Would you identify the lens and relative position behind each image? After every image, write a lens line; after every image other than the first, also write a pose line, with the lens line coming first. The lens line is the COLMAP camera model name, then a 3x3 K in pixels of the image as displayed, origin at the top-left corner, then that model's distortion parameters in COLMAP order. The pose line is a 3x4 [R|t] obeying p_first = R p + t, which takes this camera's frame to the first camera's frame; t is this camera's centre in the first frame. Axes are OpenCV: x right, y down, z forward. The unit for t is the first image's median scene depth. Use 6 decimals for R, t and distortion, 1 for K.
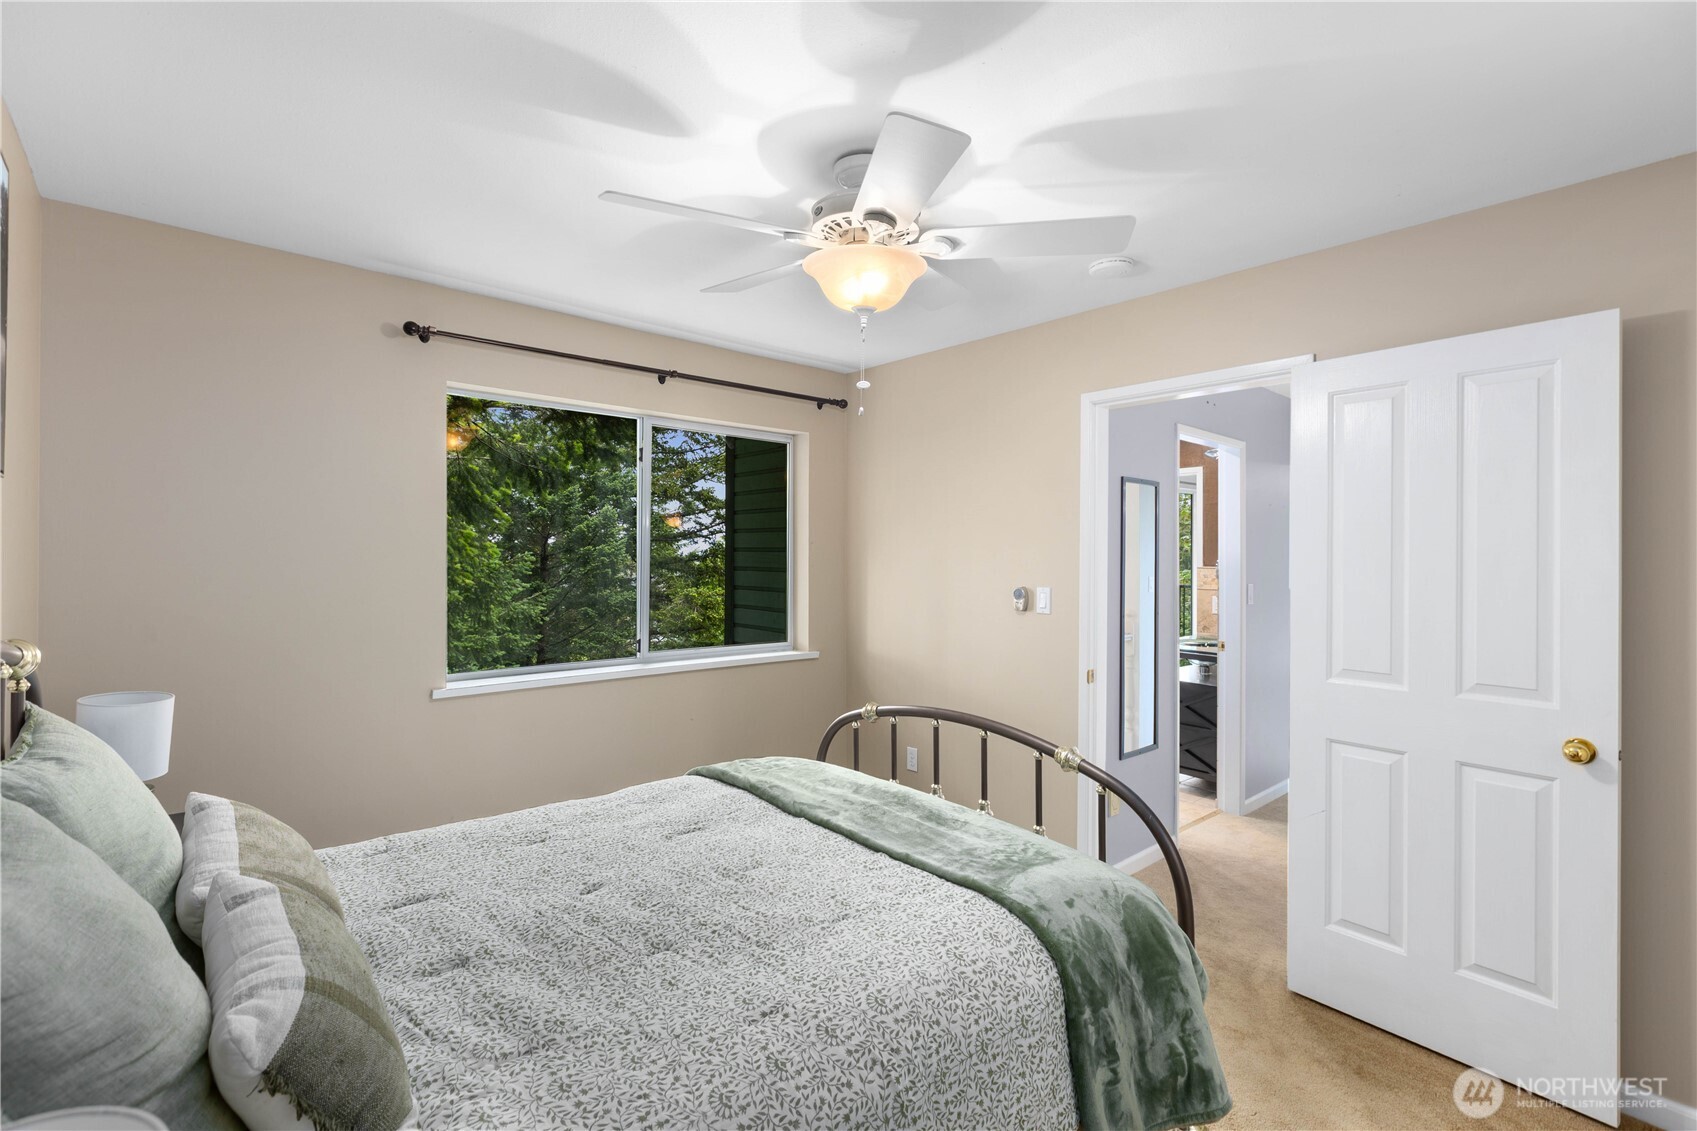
lens RADIAL K [[755.2, 0, 852.3], [0, 755.2, 559.9], [0, 0, 1]] dist [0.001965, -0.001602]
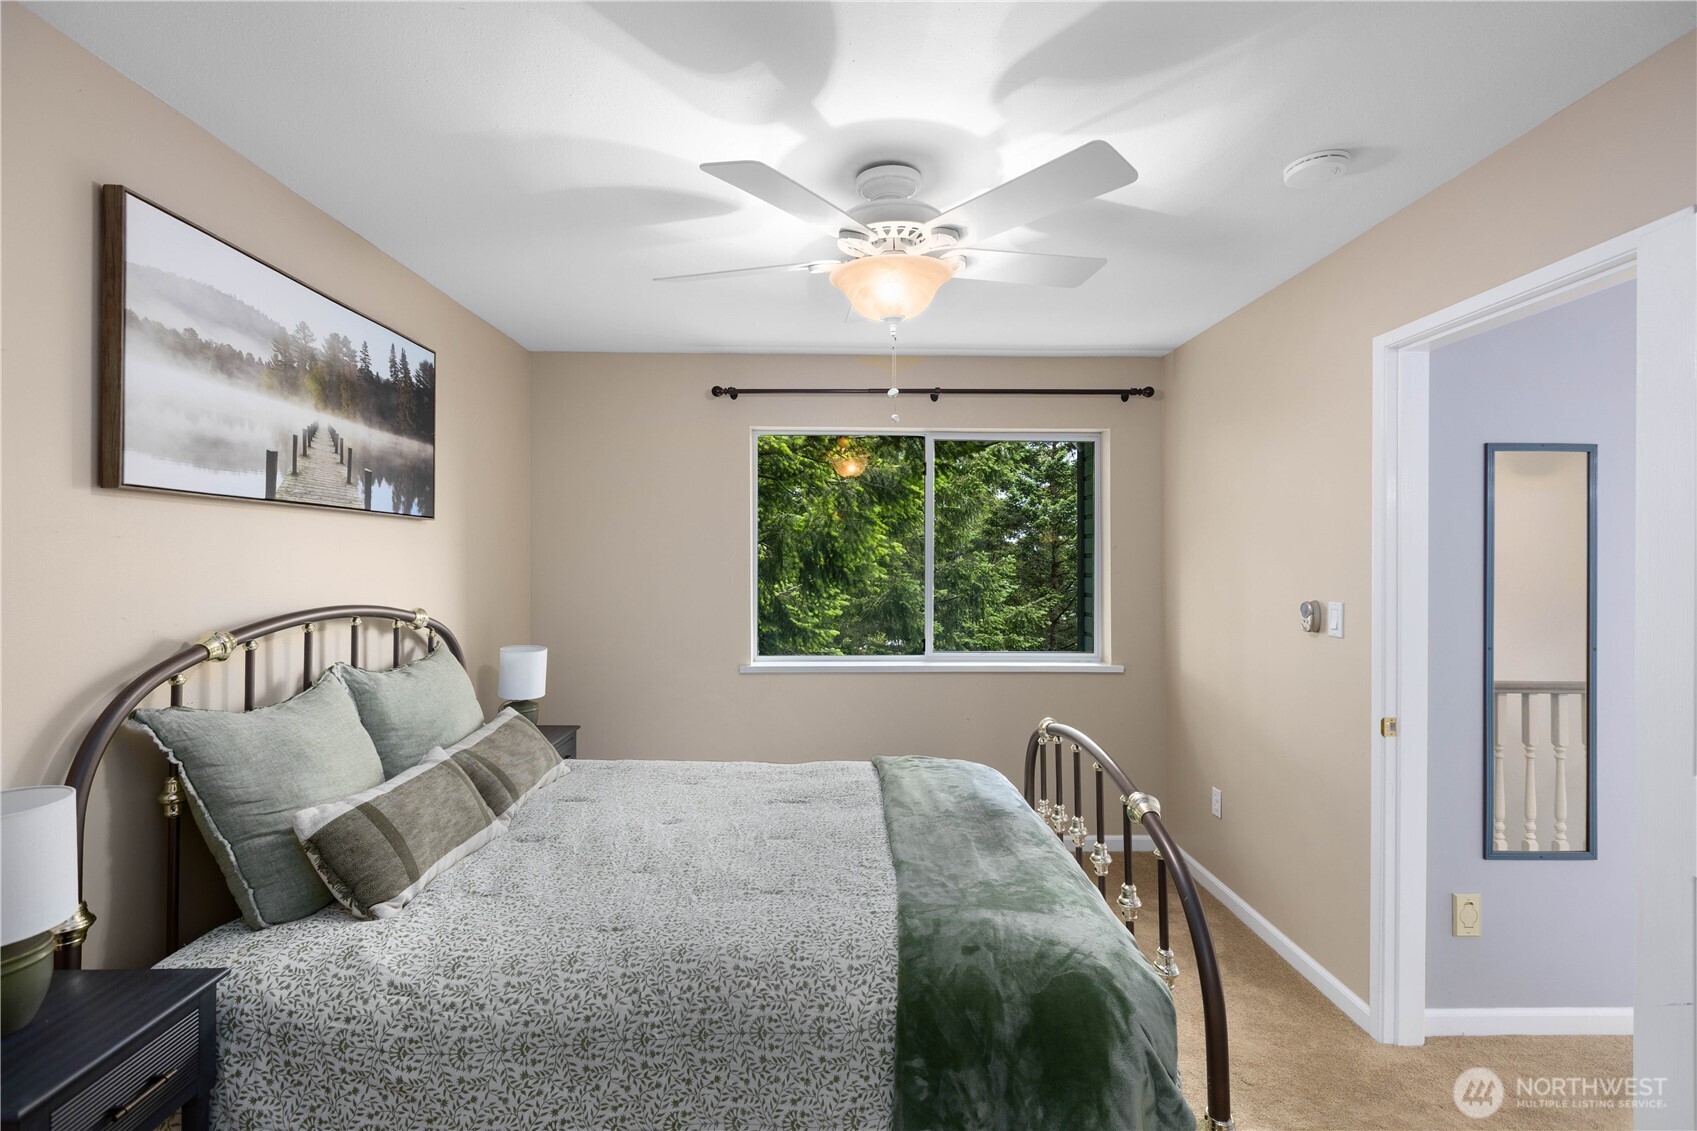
lens RADIAL K [[755.2, 0, 851.7], [0, 755.2, 565.6], [0, 0, 1]] dist [0.001965, -0.001602]
pose [[0.764770, -0.000717, -0.644303, 0.608075], [-0.000465, 0.999999, -0.001665, 0.002856], [0.644303, 0.001573, 0.764769, 0.184415]]
